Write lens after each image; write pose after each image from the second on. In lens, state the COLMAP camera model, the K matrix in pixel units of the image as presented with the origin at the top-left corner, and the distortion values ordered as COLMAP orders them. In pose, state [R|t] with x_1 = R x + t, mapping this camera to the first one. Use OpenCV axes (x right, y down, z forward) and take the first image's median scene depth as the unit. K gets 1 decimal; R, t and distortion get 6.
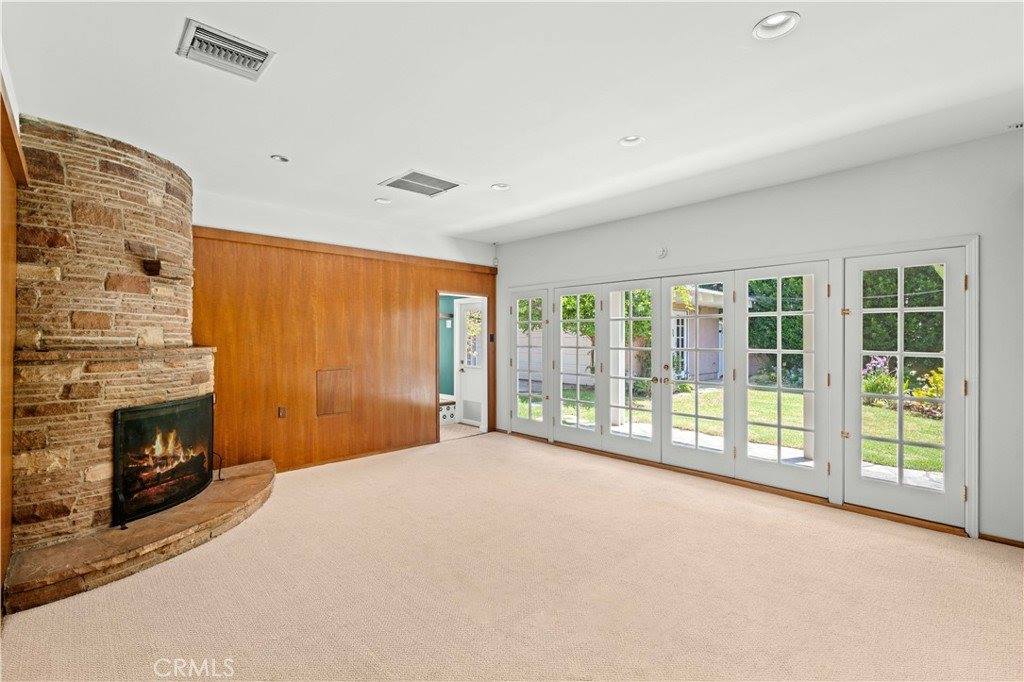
lens RADIAL K [[458.0, 0, 512.0], [0, 458.0, 341.0], [0, 0, 1]] dist [-0.000550, -0.000054]
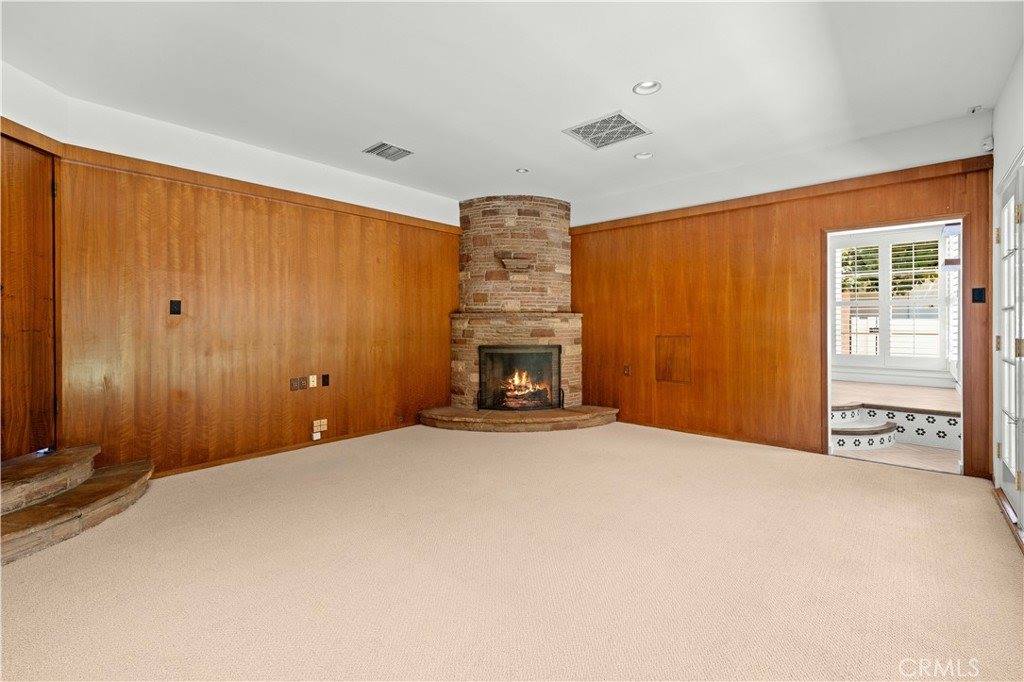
lens RADIAL K [[448.6, 0, 511.9], [0, 448.6, 326.4], [0, 0, 1]] dist [-0.000964, -0.000104]
pose [[0.078676, 0.008105, -0.996867, 0.878025], [-0.004486, 0.999960, 0.007776, 0.055575], [0.996890, 0.003860, 0.078710, 0.925971]]
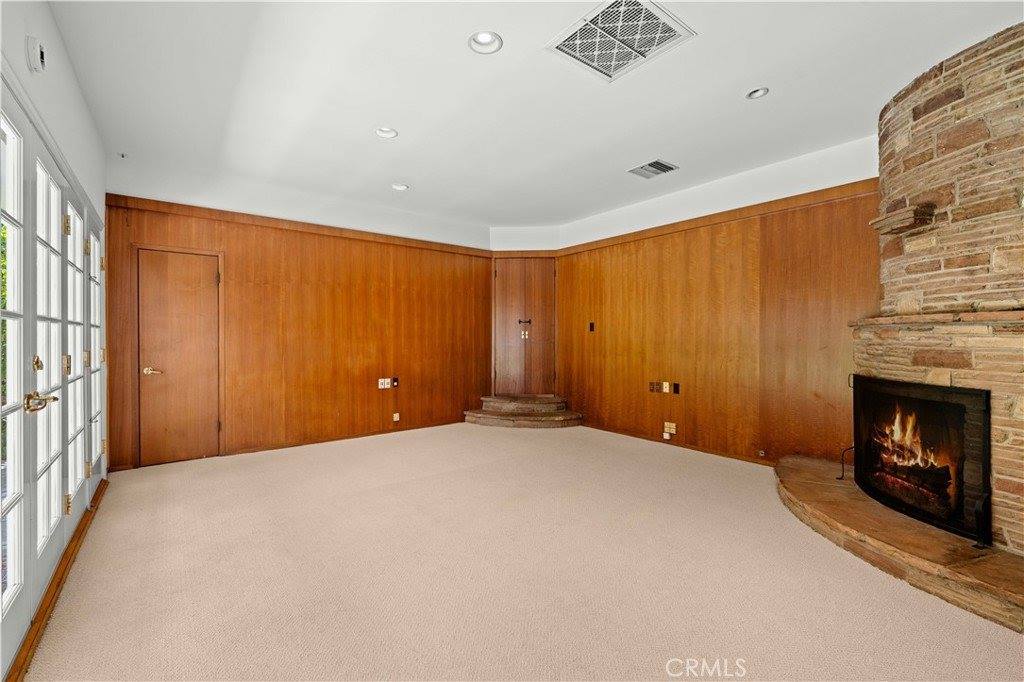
lens RADIAL K [[432.0, 0, 512.0], [0, 432.0, 341.0], [0, 0, 1]] dist [0.000050, 0.000041]
pose [[-0.995624, 0.004249, 0.093351, -0.135268], [0.005773, 0.999854, 0.016064, 0.047177], [-0.093269, 0.016532, -0.995504, 1.975017]]
